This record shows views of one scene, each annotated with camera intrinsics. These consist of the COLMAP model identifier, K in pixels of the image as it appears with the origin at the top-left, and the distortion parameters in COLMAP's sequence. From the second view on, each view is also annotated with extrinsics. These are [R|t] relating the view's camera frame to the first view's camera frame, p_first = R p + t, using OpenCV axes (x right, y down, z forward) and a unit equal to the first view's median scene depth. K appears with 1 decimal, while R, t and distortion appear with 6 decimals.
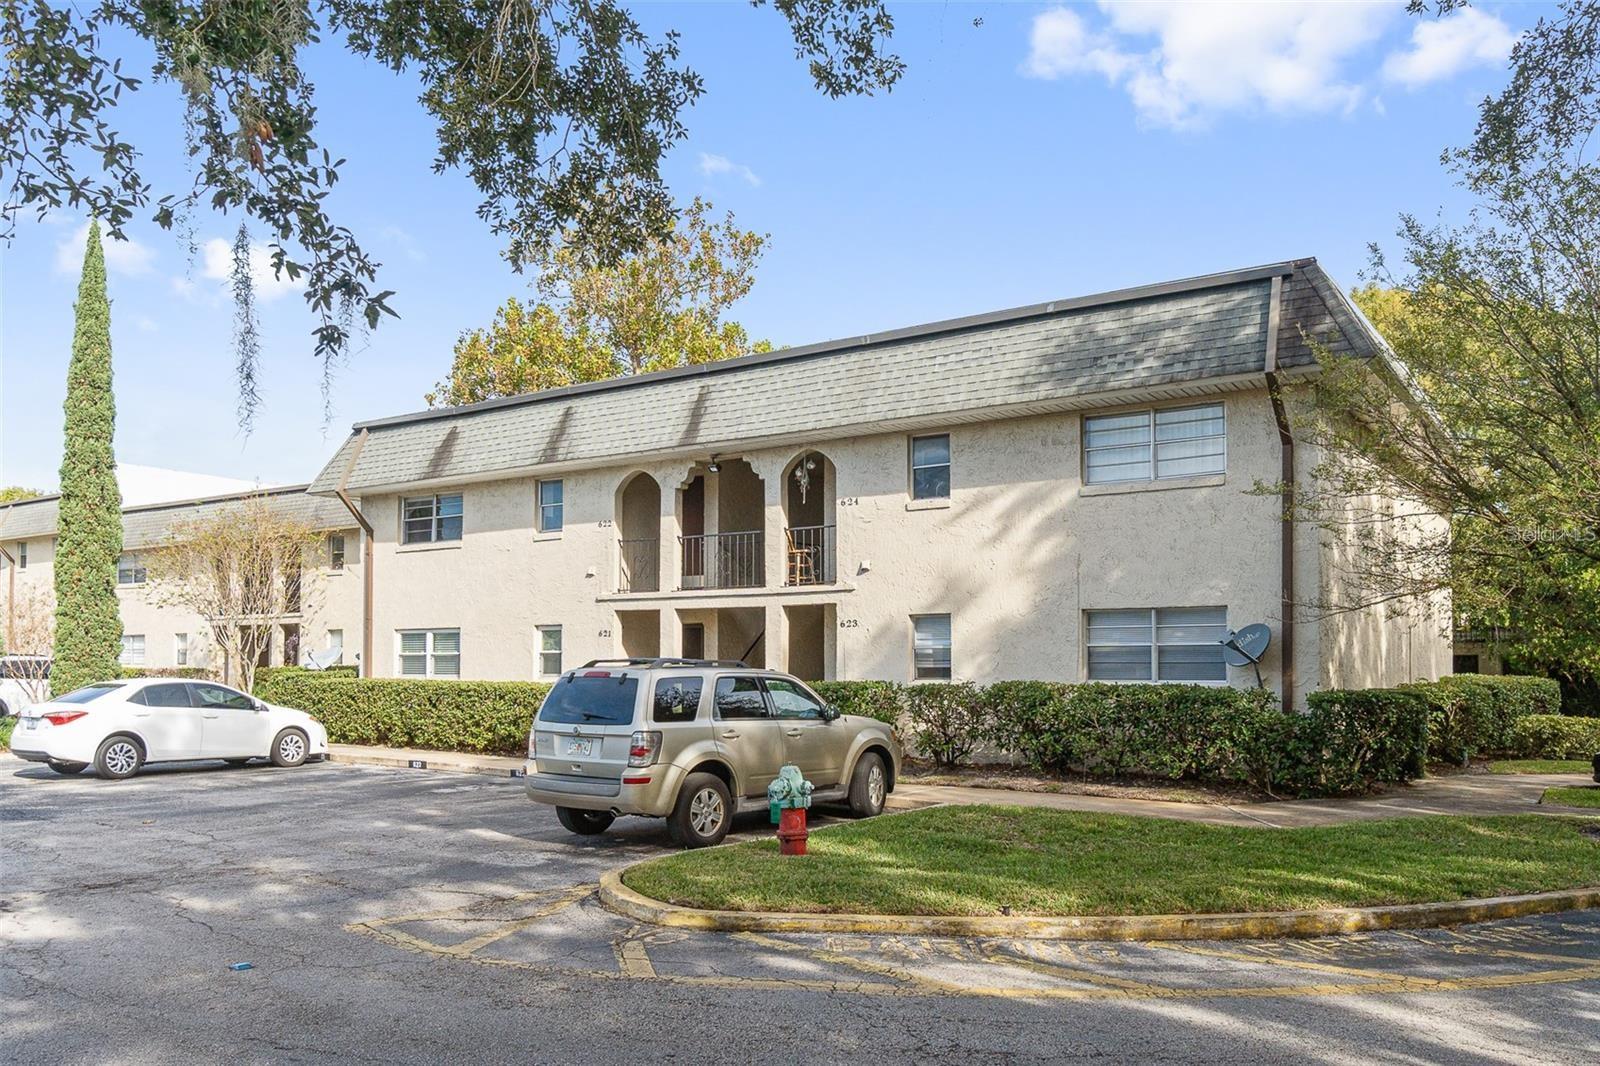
lens RADIAL K [[1208.4, 0, 797.8], [0, 1208.4, 597.9], [0, 0, 1]] dist [0.007219, 0.002349]
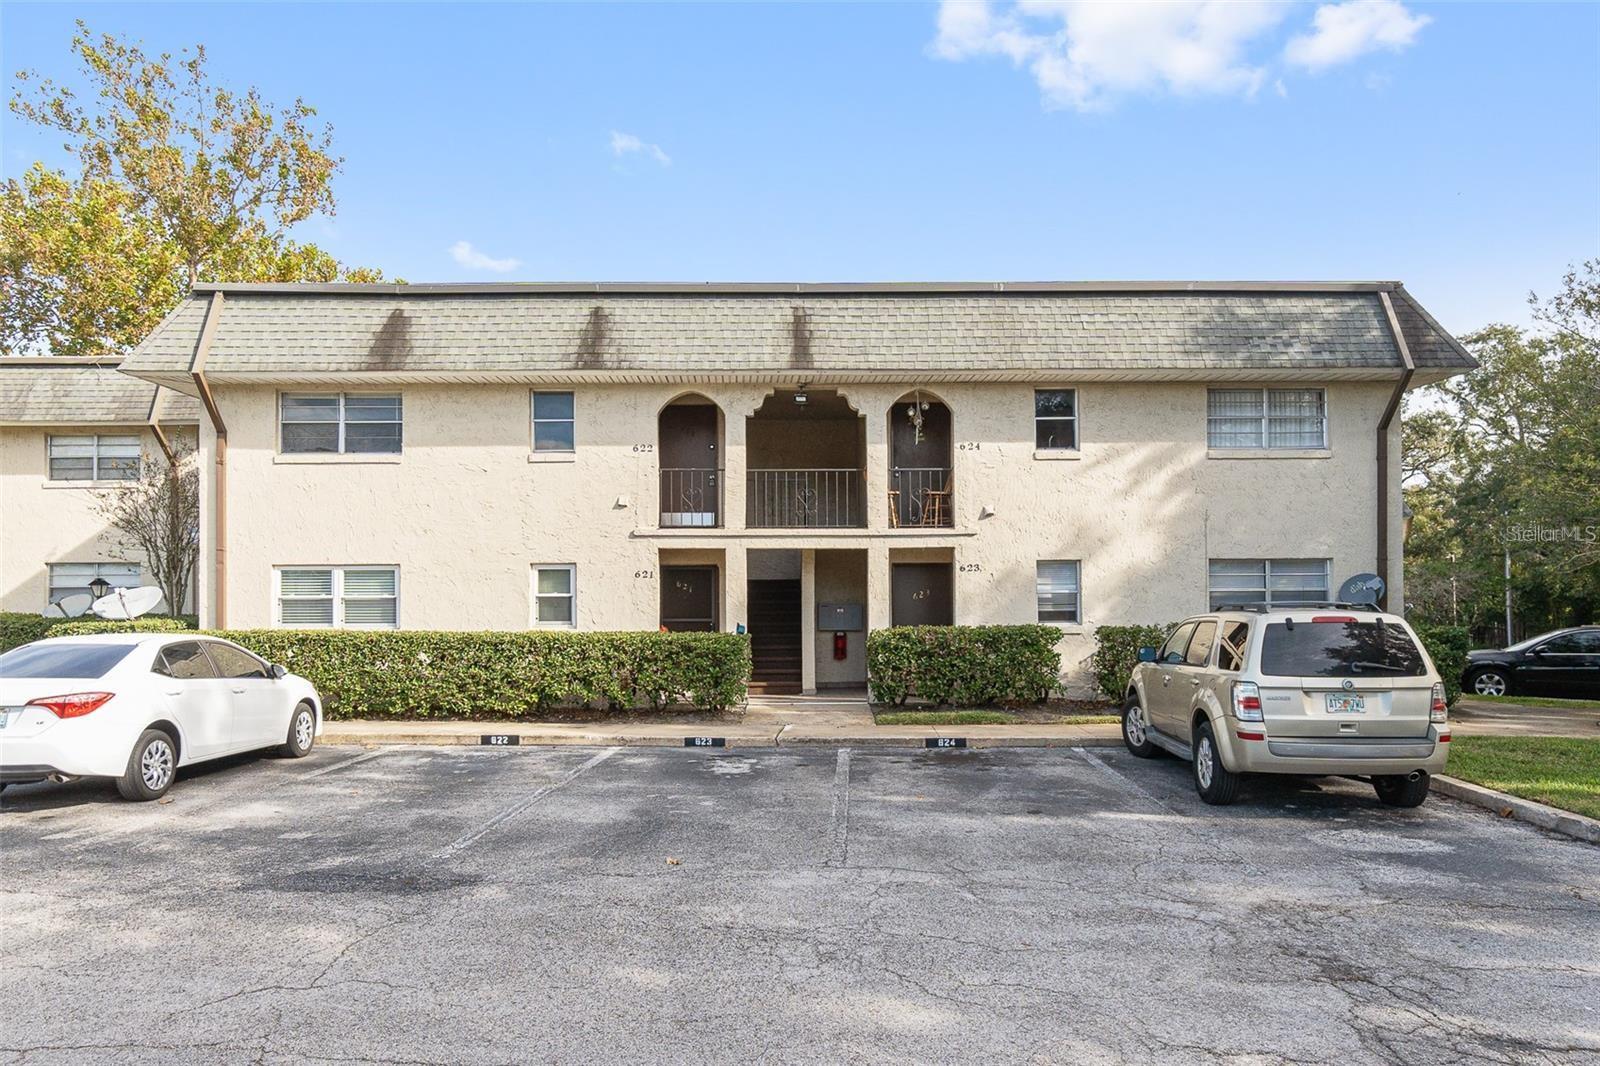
lens RADIAL K [[1023.7, 0, 800.2], [0, 1023.7, 575.3], [0, 0, 1]] dist [0.002989, 0.000018]
pose [[0.830474, 0.014844, 0.556859, -0.549808], [-0.026761, 0.999554, 0.013265, 0.020090], [-0.556414, -0.025919, 0.830501, 0.373165]]
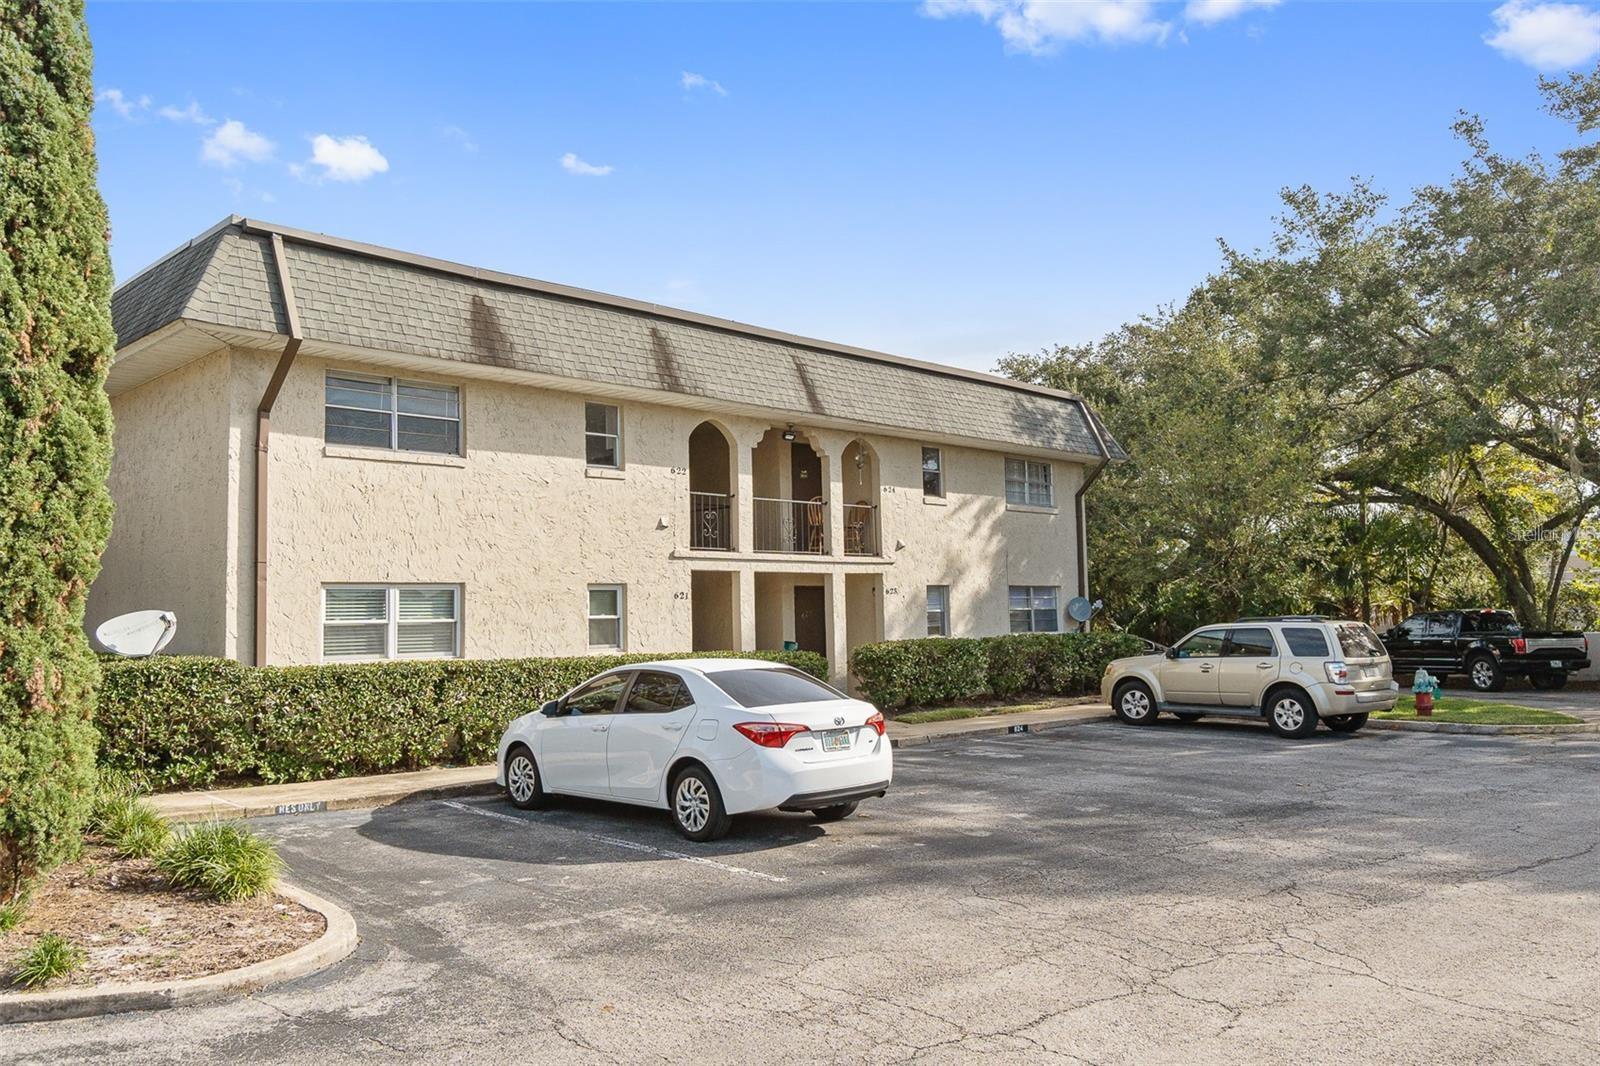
lens RADIAL K [[1232.0, 0, 802.2], [0, 1232.0, 489.2], [0, 0, 1]] dist [0.009425, 0.000516]
pose [[0.197450, 0.100473, 0.975151, -1.177803], [-0.033658, 0.994842, -0.095687, 0.040566], [-0.979735, -0.013928, 0.199813, 0.847814]]
